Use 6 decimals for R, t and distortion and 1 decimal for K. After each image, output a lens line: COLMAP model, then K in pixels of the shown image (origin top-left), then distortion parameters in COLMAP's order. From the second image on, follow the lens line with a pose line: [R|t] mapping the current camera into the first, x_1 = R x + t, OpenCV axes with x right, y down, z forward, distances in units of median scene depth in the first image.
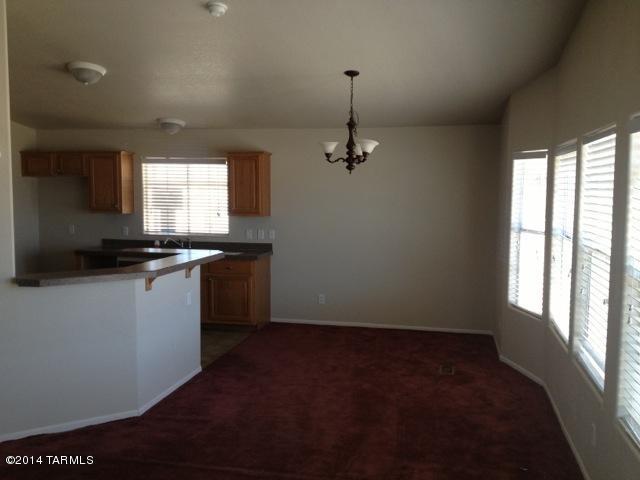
lens RADIAL K [[603.2, 0, 319.4], [0, 603.2, 245.9], [0, 0, 1]] dist [0.178604, -0.378106]
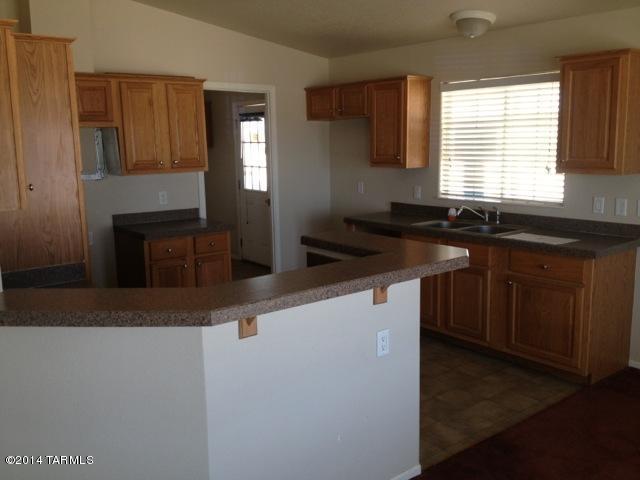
lens RADIAL K [[603.2, 0, 319.4], [0, 603.2, 245.9], [0, 0, 1]] dist [0.178604, -0.378106]
pose [[0.779173, 0.087419, -0.620682, 0.039498], [-0.031296, 0.994417, 0.100769, -0.032714], [0.626027, -0.059091, 0.777560, 0.412442]]
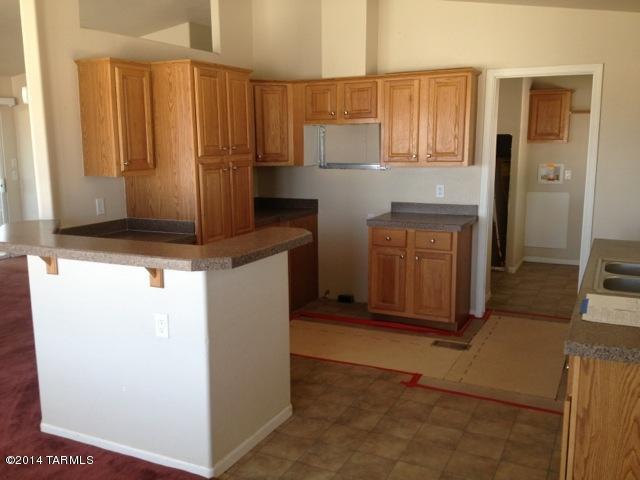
lens RADIAL K [[603.2, 0, 319.4], [0, 603.2, 245.9], [0, 0, 1]] dist [0.178604, -0.378106]
pose [[-0.236965, 0.158525, -0.958497, 0.190690], [-0.080406, 0.980013, 0.181962, -0.068133], [0.968185, 0.120188, -0.219483, 0.899761]]
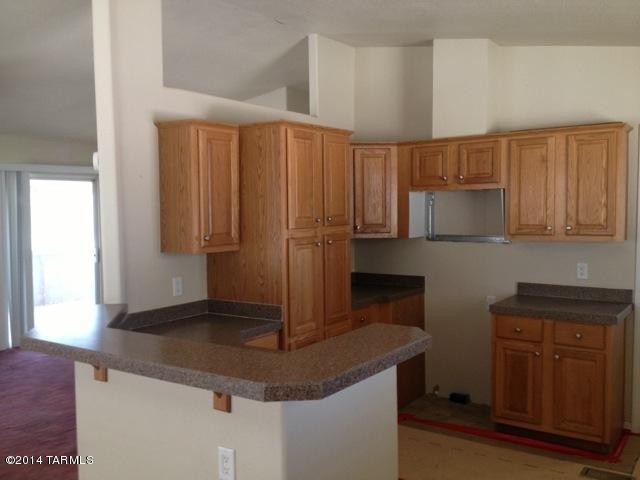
lens RADIAL K [[603.2, 0, 319.4], [0, 603.2, 245.9], [0, 0, 1]] dist [0.178604, -0.378106]
pose [[-0.384730, 0.052643, -0.921527, 0.089375], [-0.075465, 0.993236, 0.088245, -0.068940], [0.919939, 0.103494, -0.378155, 0.859937]]
